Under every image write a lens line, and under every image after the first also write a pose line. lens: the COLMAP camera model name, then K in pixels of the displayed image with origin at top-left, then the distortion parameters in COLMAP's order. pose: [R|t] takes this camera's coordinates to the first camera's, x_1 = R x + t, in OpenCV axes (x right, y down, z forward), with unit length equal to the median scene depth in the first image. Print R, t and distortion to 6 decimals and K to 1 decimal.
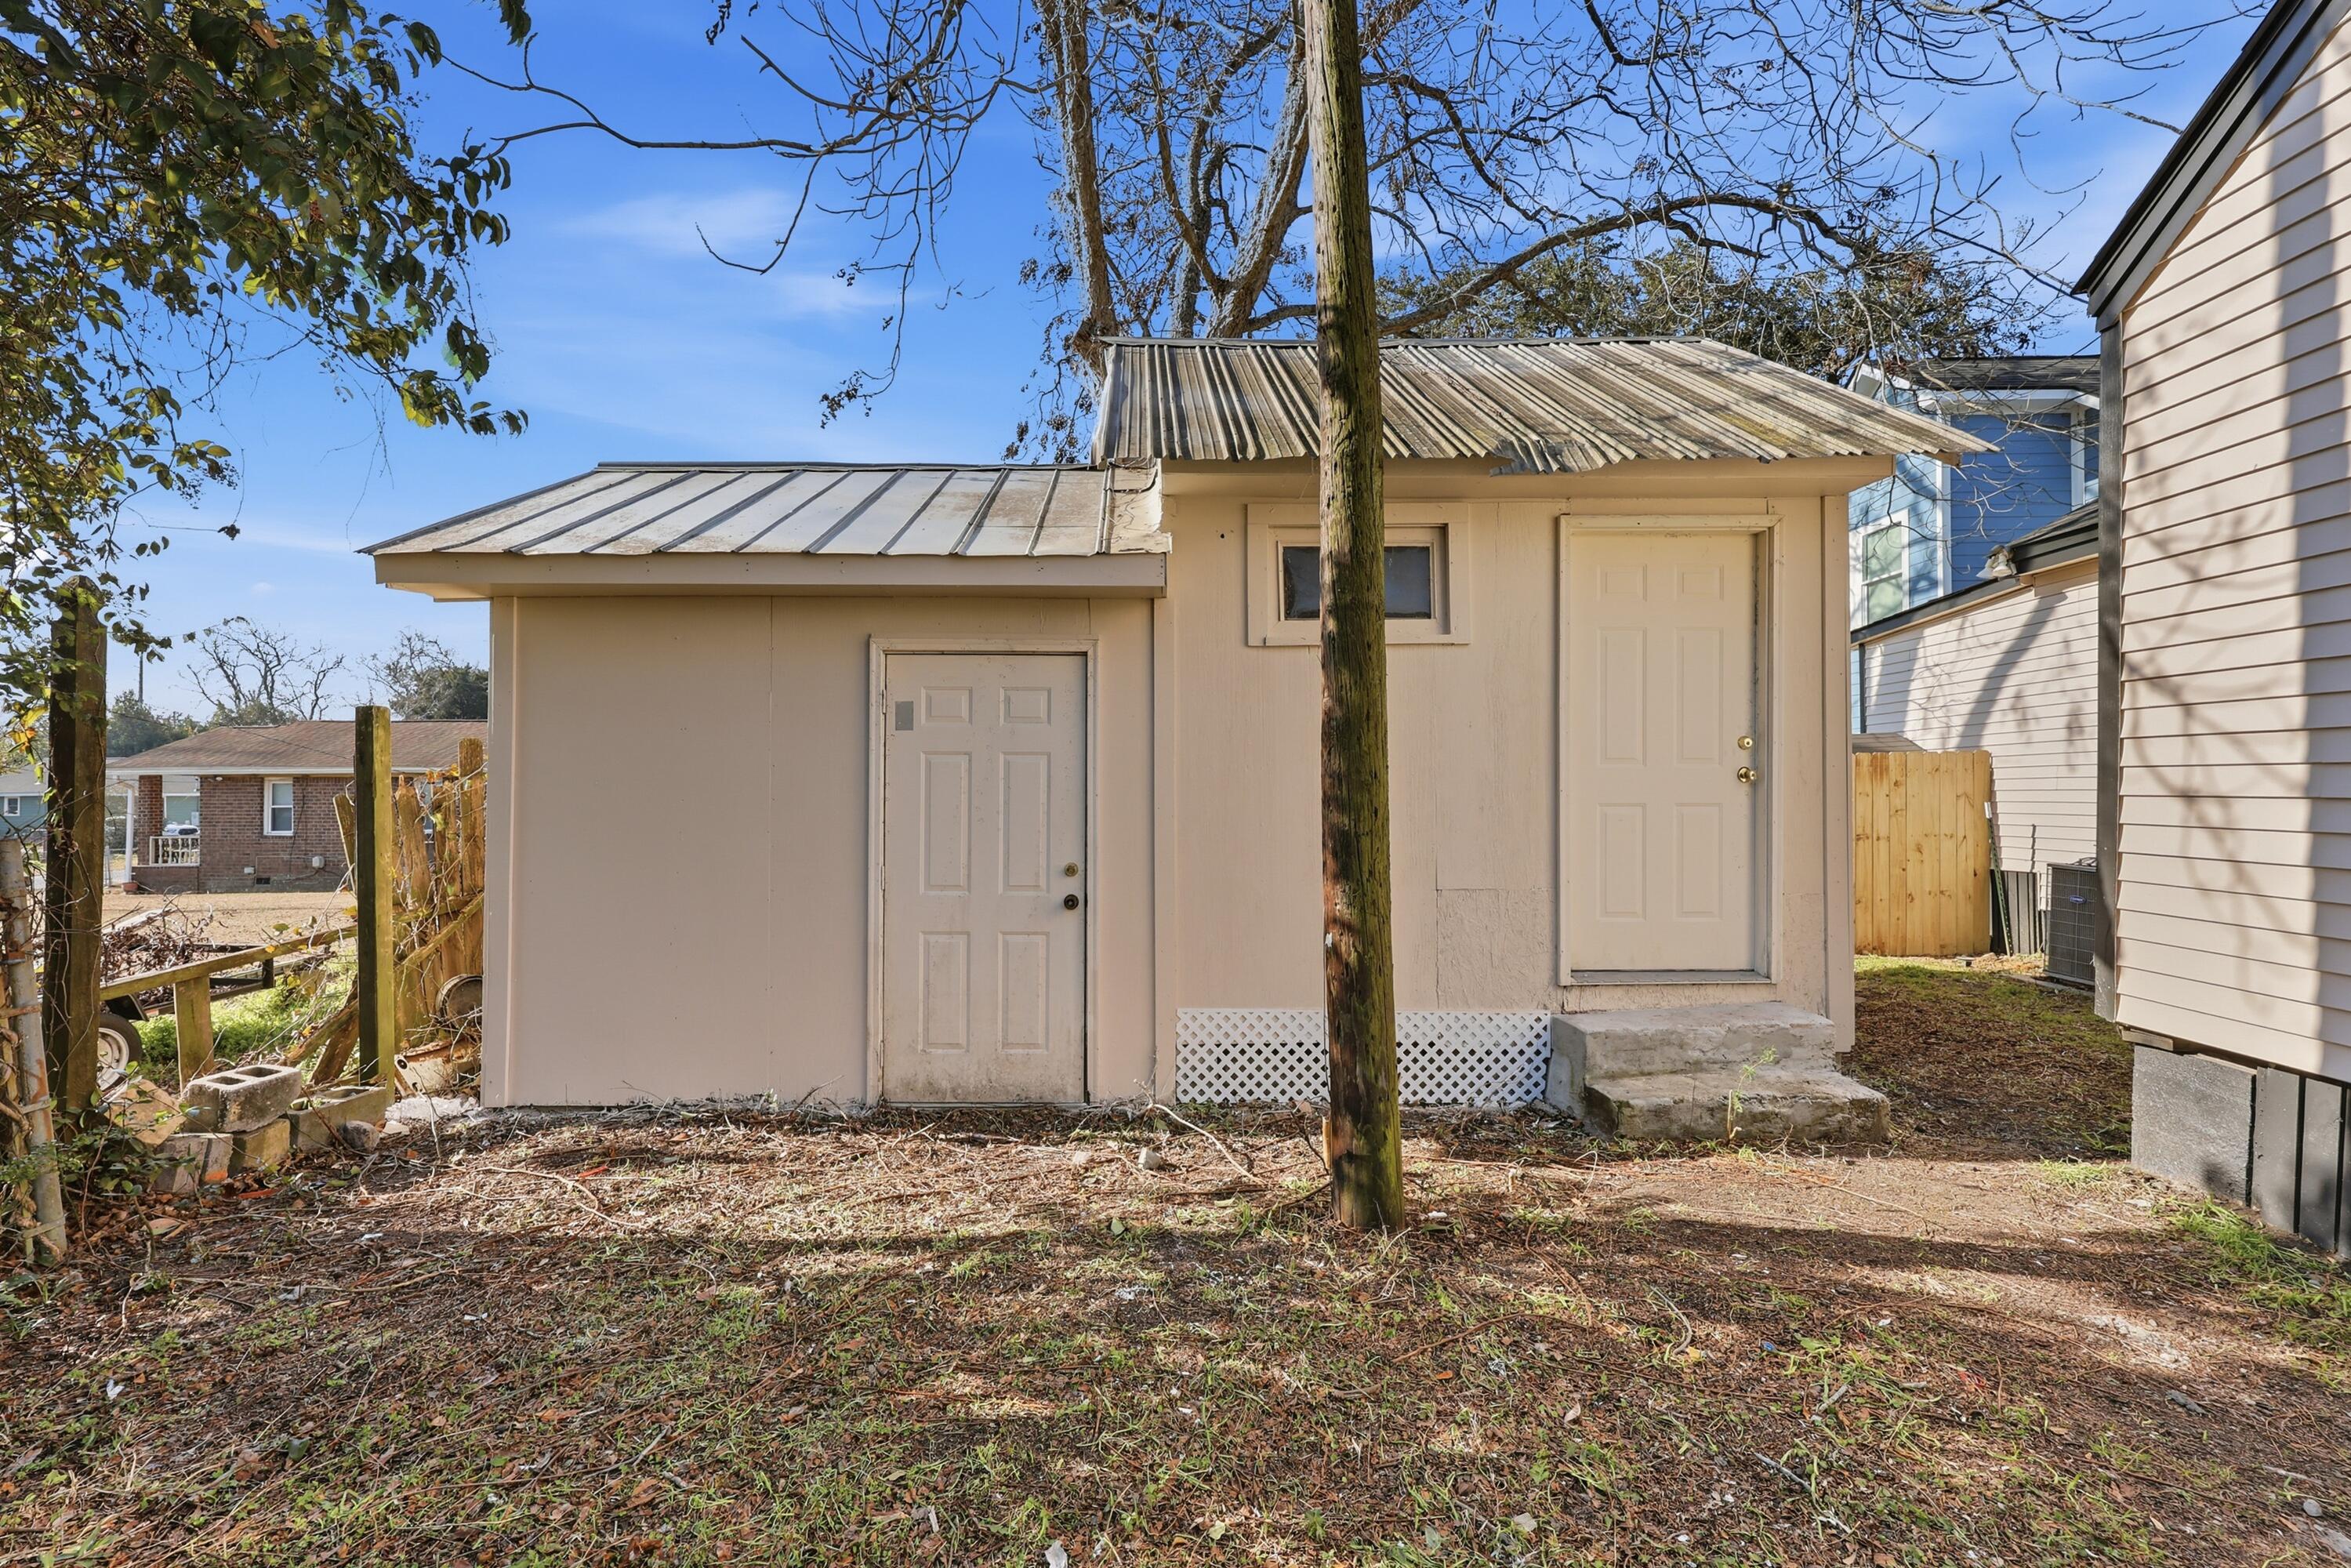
lens RADIAL K [[967.3, 0, 1161.8], [0, 967.3, 786.6], [0, 0, 1]] dist [0.002339, 0.000063]
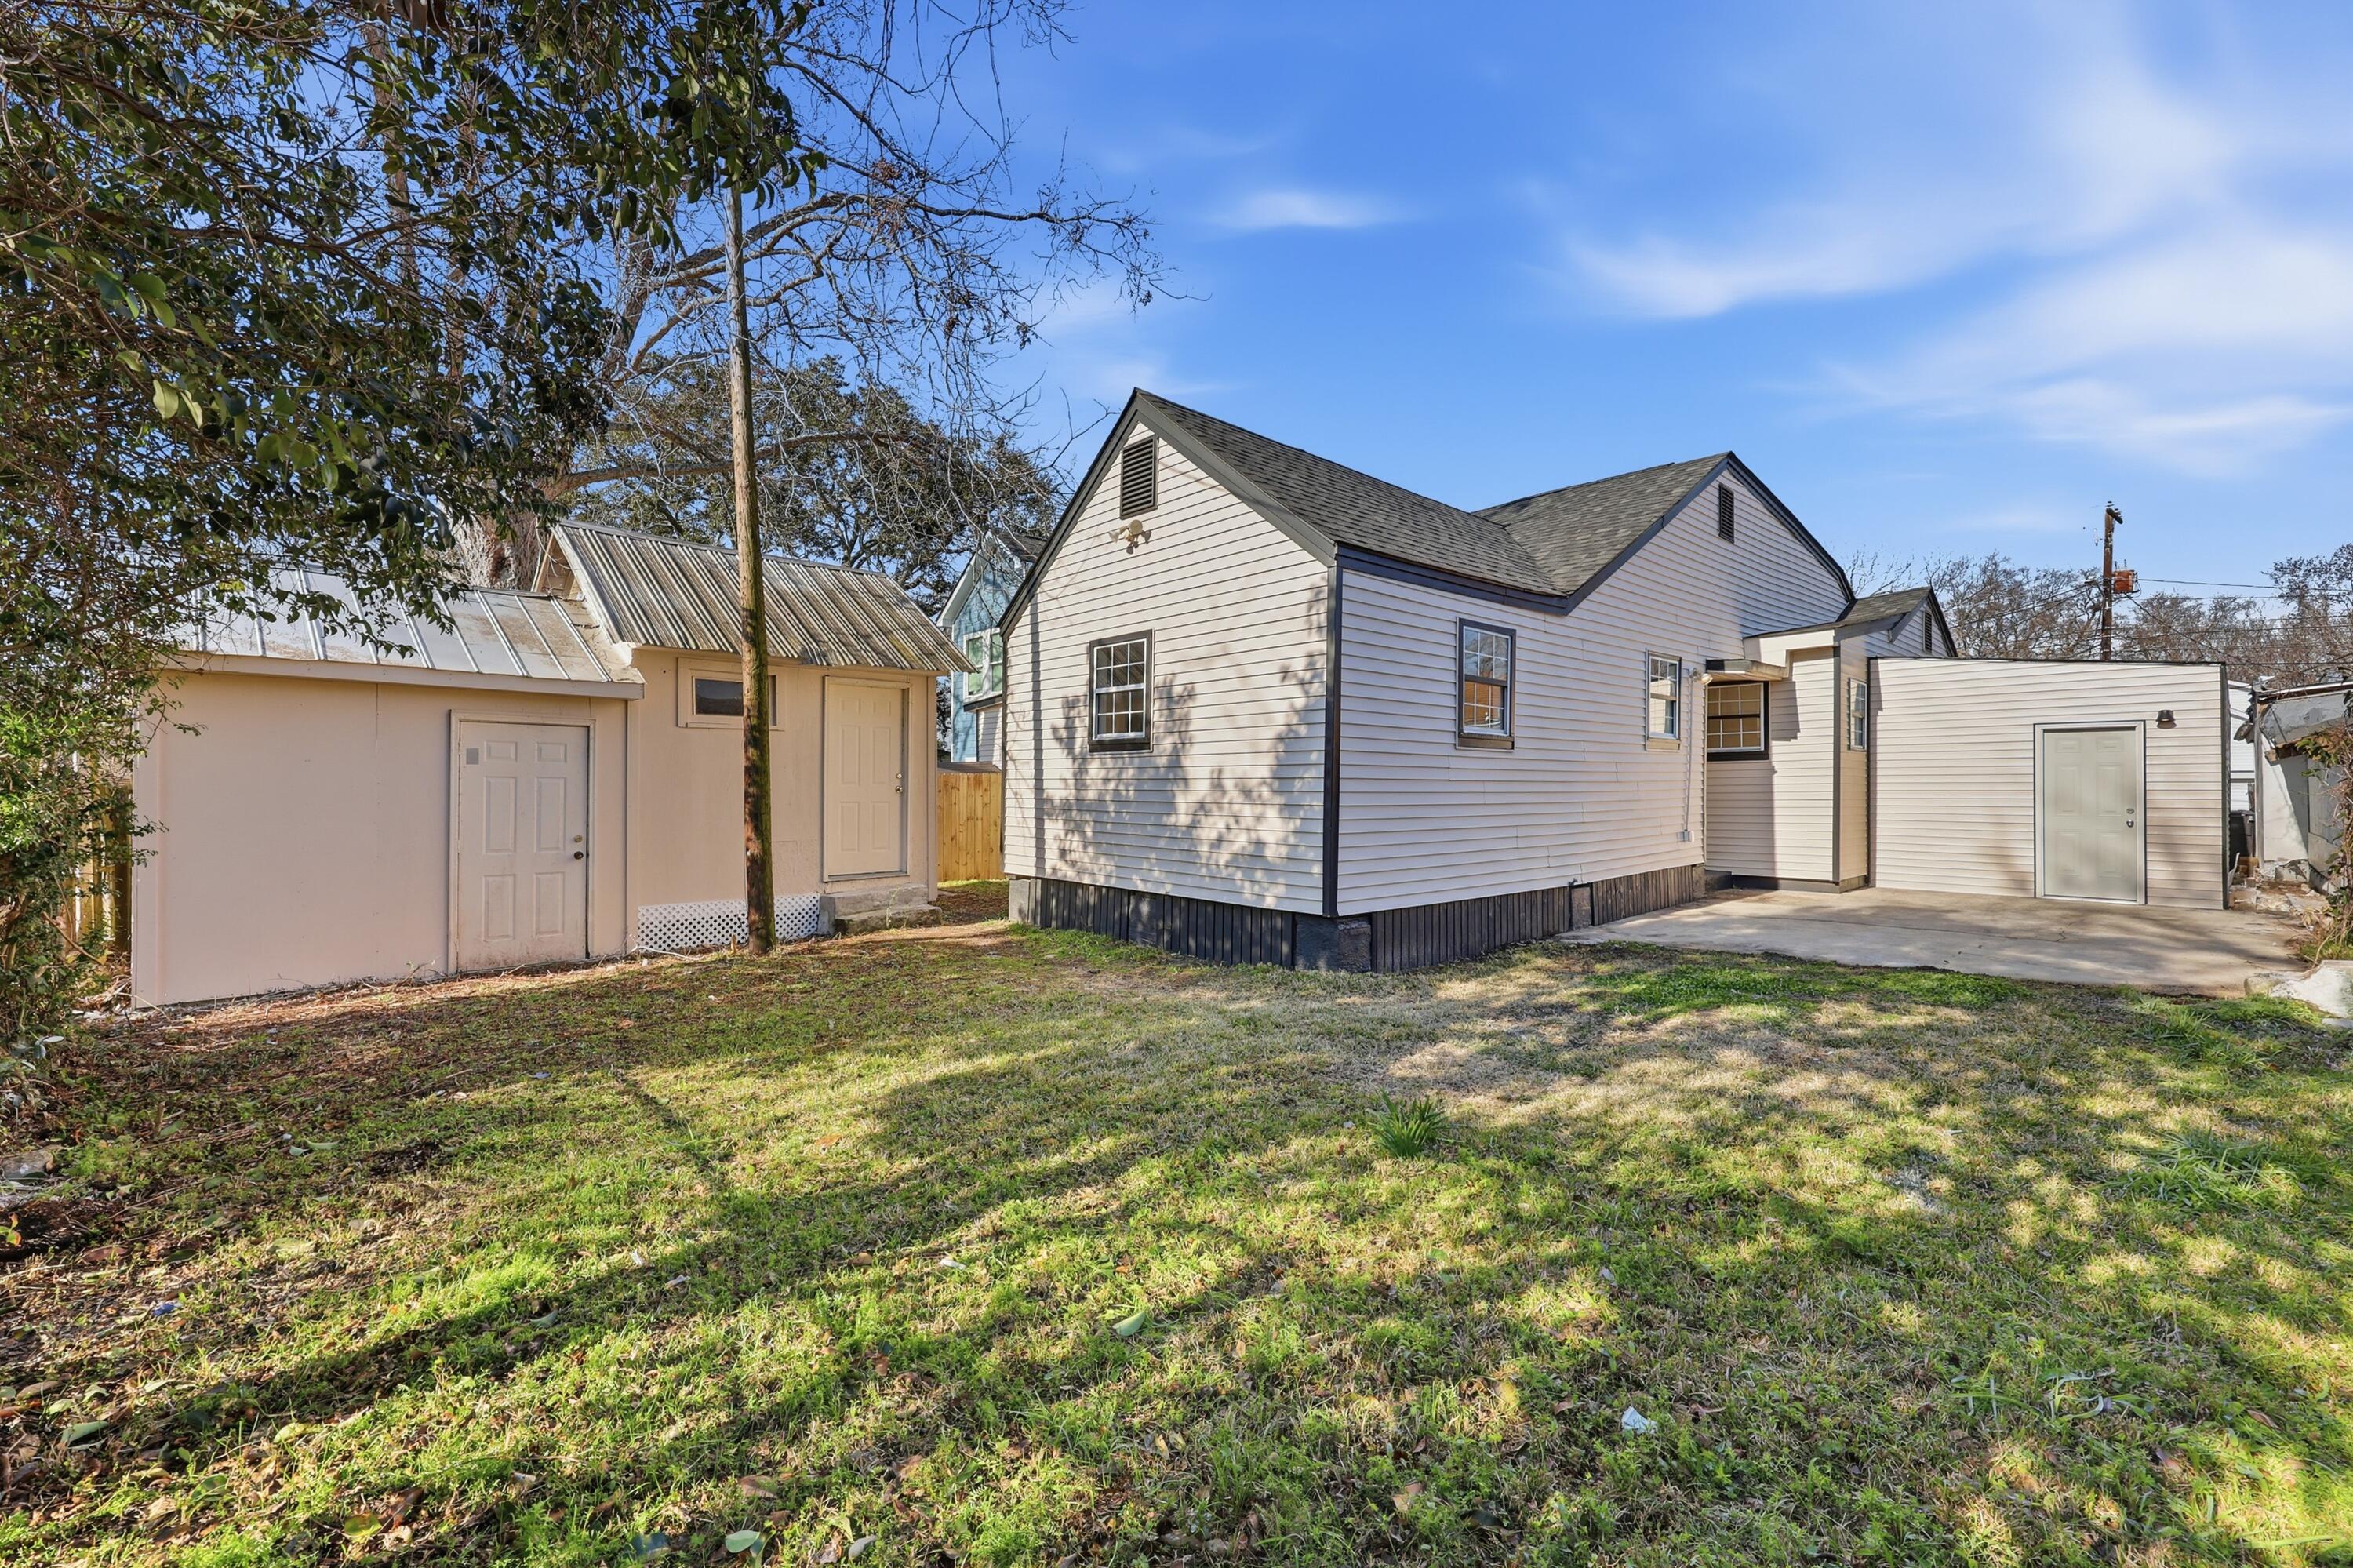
lens RADIAL K [[968.1, 0, 1161.6], [0, 968.1, 784.4], [0, 0, 1]] dist [0.002339, 0.000063]
pose [[0.723320, 0.003625, 0.690503, -0.595731], [-0.005040, 0.999987, 0.000030, -0.028358], [-0.690495, -0.003502, 0.723329, -1.214617]]
